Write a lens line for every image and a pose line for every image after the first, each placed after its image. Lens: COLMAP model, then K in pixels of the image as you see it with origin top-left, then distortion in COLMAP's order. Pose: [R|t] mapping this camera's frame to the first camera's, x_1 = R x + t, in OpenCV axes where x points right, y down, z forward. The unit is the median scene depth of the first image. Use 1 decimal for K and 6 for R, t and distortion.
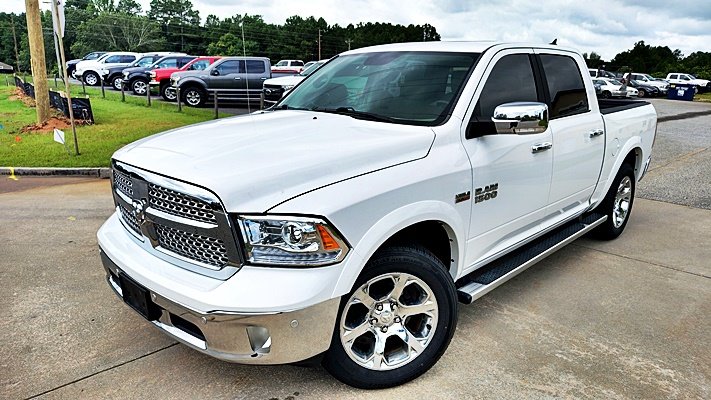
lens RADIAL K [[489.1, 0, 377.8], [0, 489.1, 181.6], [0, 0, 1]] dist [0.014651, -0.015411]
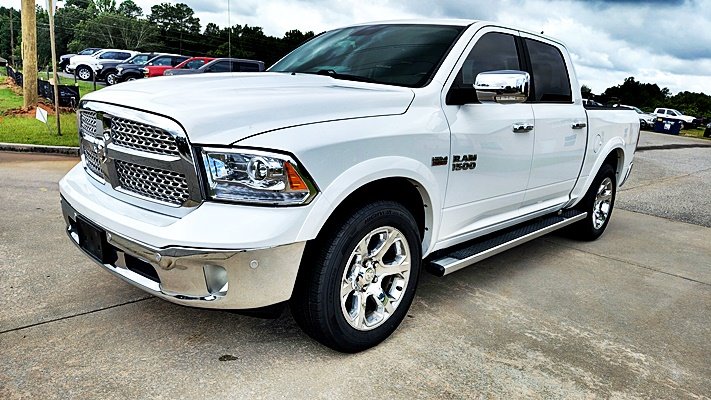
lens RADIAL K [[489.1, 0, 376.0], [0, 489.1, 176.6], [0, 0, 1]] dist [0.014651, -0.015411]
pose [[0.997433, 0.068957, 0.019278, 0.028175], [-0.067943, 0.996481, -0.049081, 0.107578], [-0.022595, 0.047645, 0.998609, 0.025837]]
